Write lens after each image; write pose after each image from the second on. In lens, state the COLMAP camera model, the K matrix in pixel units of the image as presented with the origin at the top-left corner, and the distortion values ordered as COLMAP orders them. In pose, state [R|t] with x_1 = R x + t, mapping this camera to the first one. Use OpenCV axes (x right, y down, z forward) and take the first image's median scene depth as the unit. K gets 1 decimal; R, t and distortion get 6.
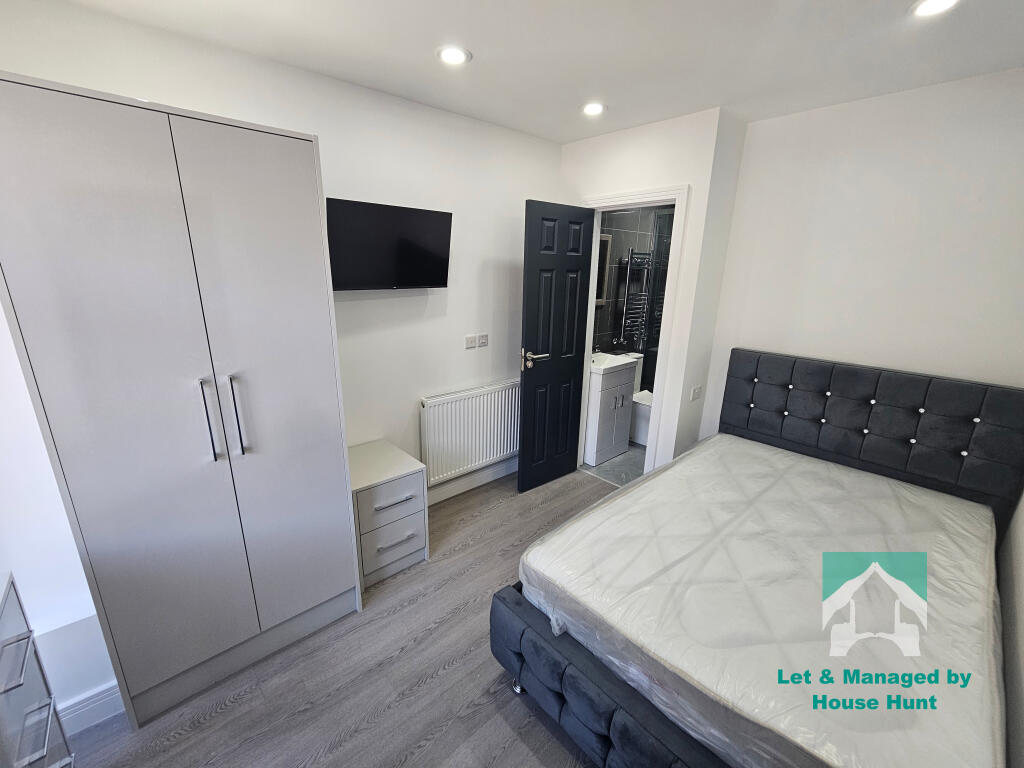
lens RADIAL K [[422.1, 0, 509.0], [0, 422.1, 380.6], [0, 0, 1]] dist [0.002681, -0.001273]
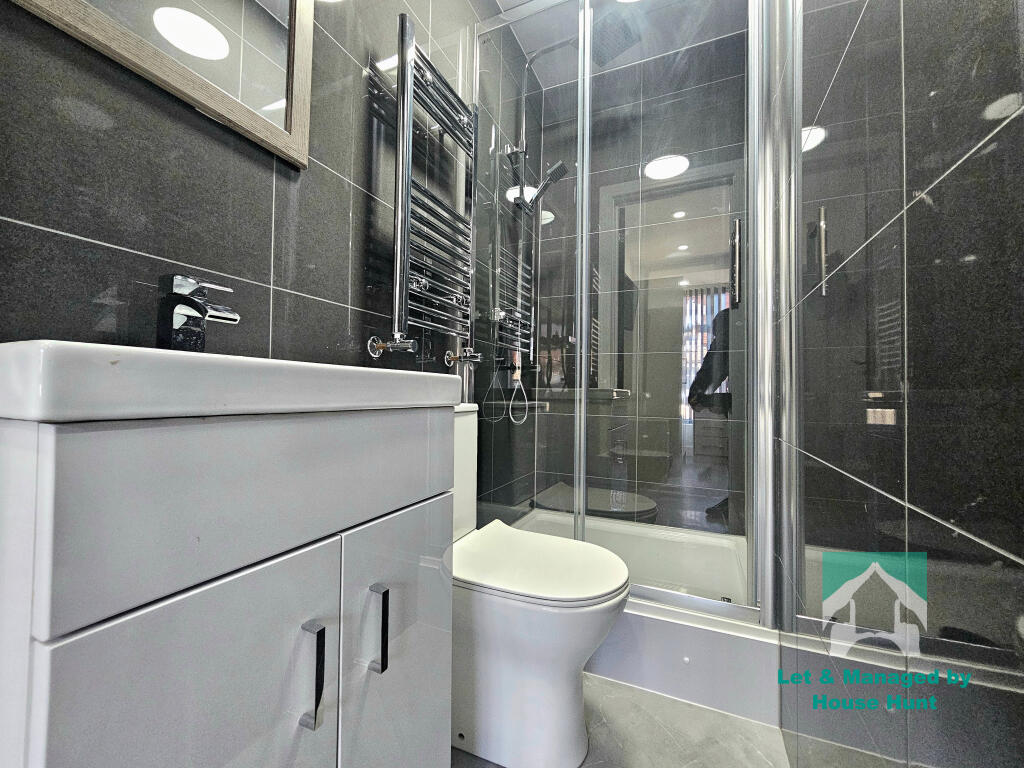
lens RADIAL K [[422.1, 0, 512.2], [0, 422.1, 388.1], [0, 0, 1]] dist [0.002681, -0.001273]
pose [[0.917448, -0.004152, 0.397835, 0.229316], [0.121681, 0.954959, -0.270642, 0.016536], [-0.378792, 0.296708, 0.876630, 0.750741]]
